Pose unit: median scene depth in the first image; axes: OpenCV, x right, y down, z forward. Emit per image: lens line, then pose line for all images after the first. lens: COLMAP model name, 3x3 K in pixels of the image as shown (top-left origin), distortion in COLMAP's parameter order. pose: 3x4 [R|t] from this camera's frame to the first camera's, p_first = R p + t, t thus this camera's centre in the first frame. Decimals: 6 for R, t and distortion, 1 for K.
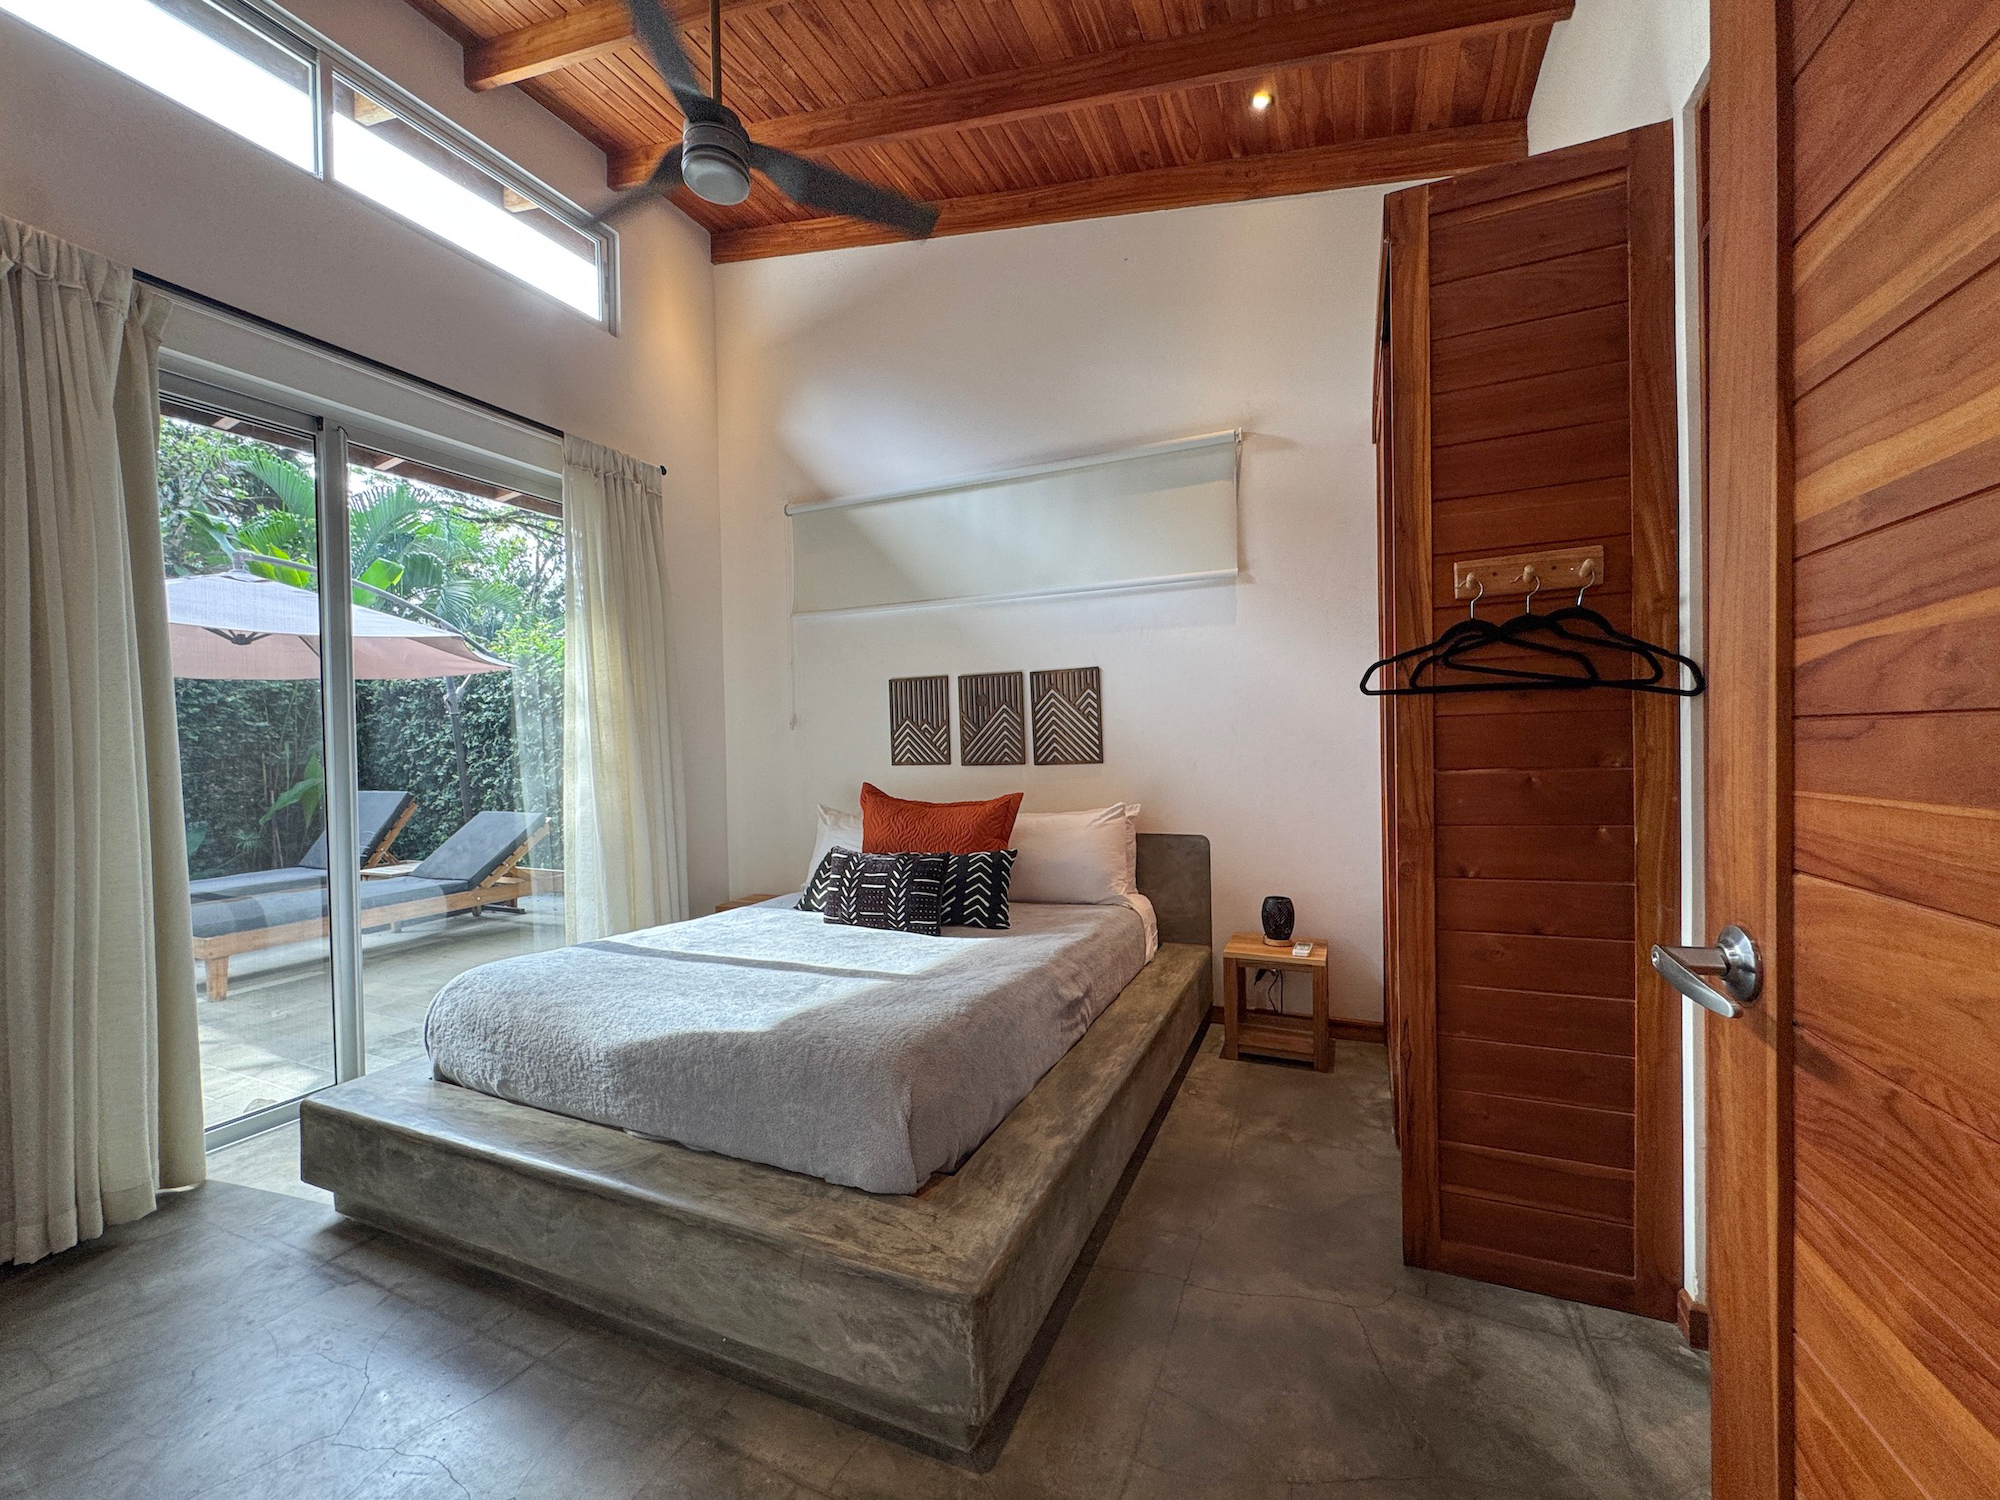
lens RADIAL K [[801.2, 0, 997.5], [0, 801.2, 750.7], [0, 0, 1]] dist [-0.002245, 0.000293]
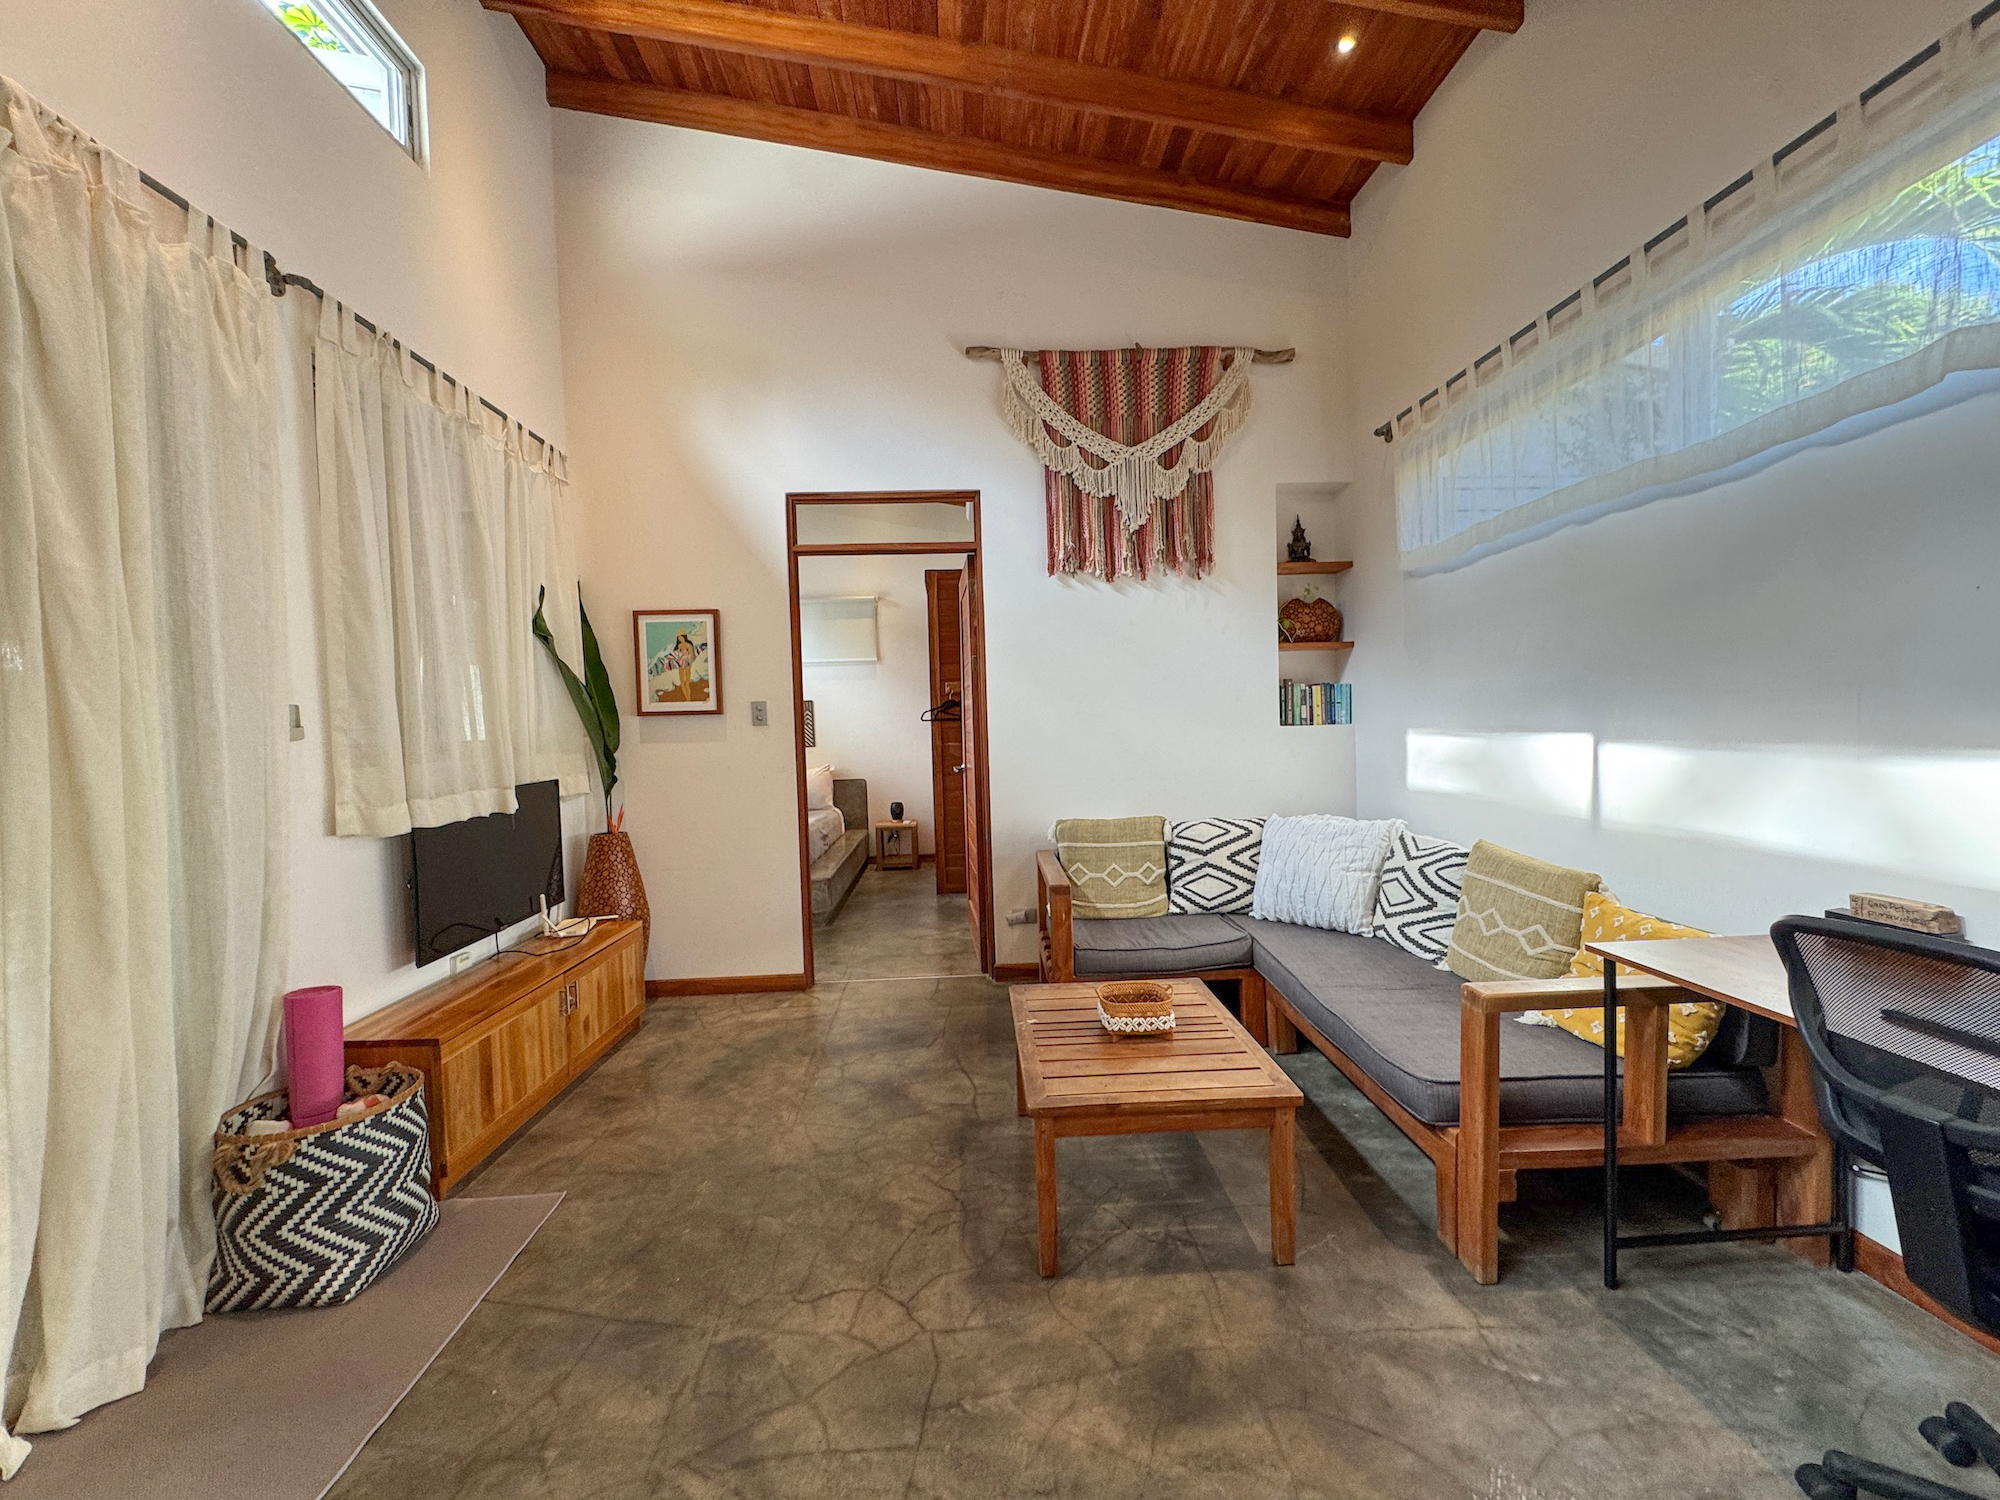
lens RADIAL K [[801.2, 0, 997.5], [0, 801.2, 750.7], [0, 0, 1]] dist [-0.002245, 0.000293]
pose [[0.890718, -0.022361, 0.454006, -0.419553], [0.019825, 0.999750, 0.010345, 0.012377], [-0.454123, -0.000214, 0.890939, -1.143720]]
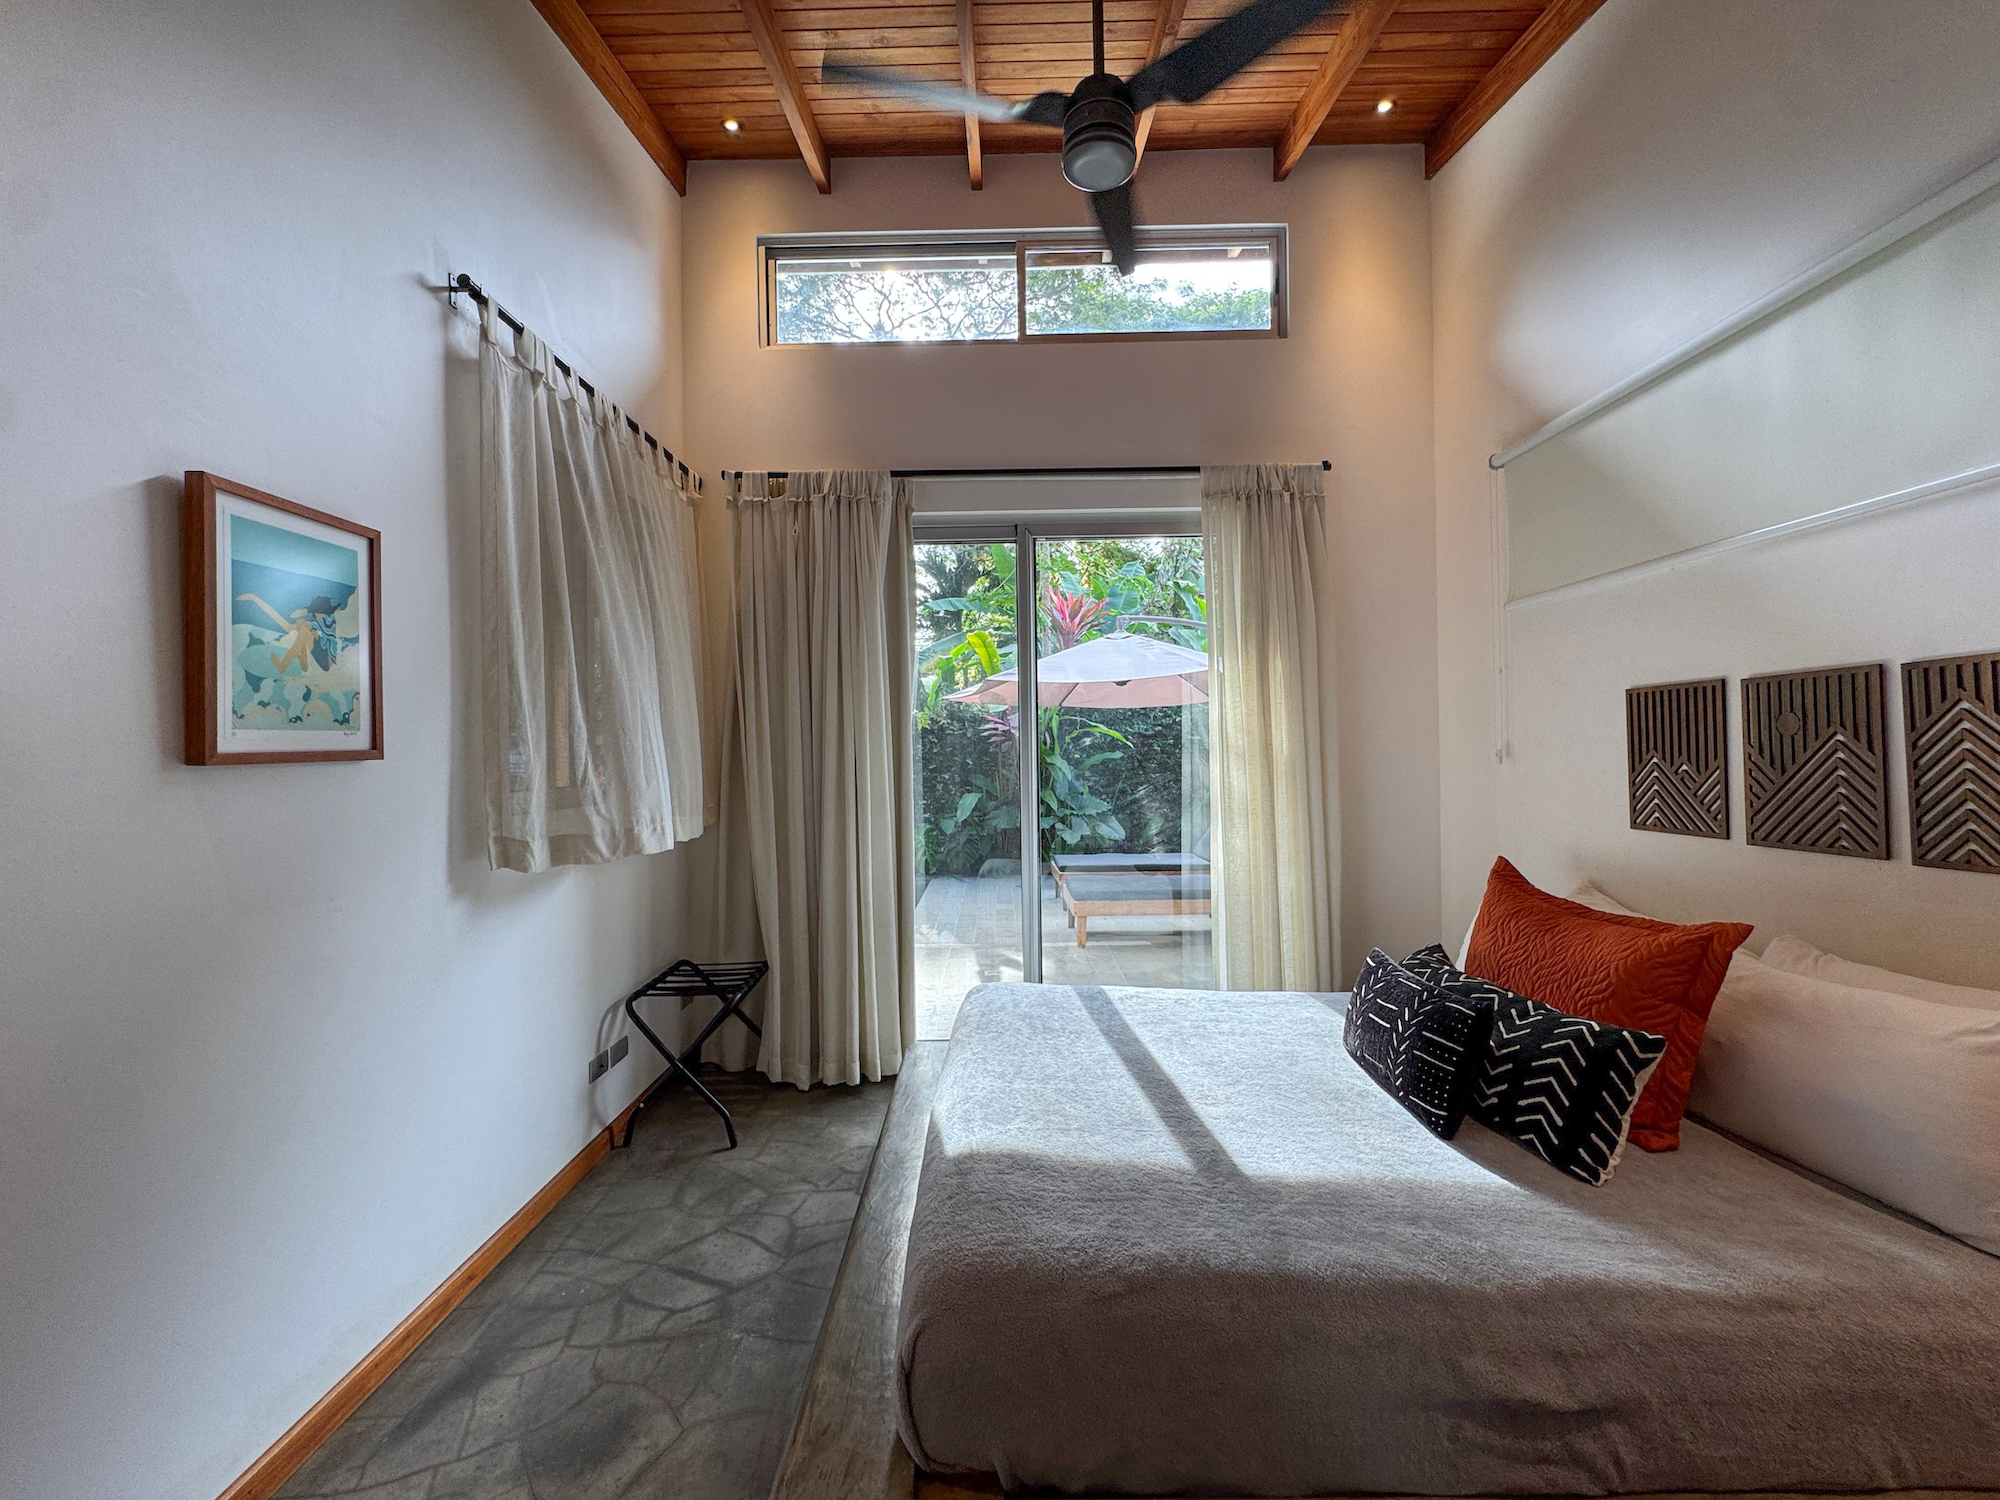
lens RADIAL K [[801.2, 0, 997.5], [0, 801.2, 750.7], [0, 0, 1]] dist [-0.002245, 0.000293]
pose [[0.403728, 0.015364, -0.914750, 0.280094], [-0.005503, 0.999882, 0.014365, -0.056609], [0.914863, -0.000766, 0.403764, 0.367342]]
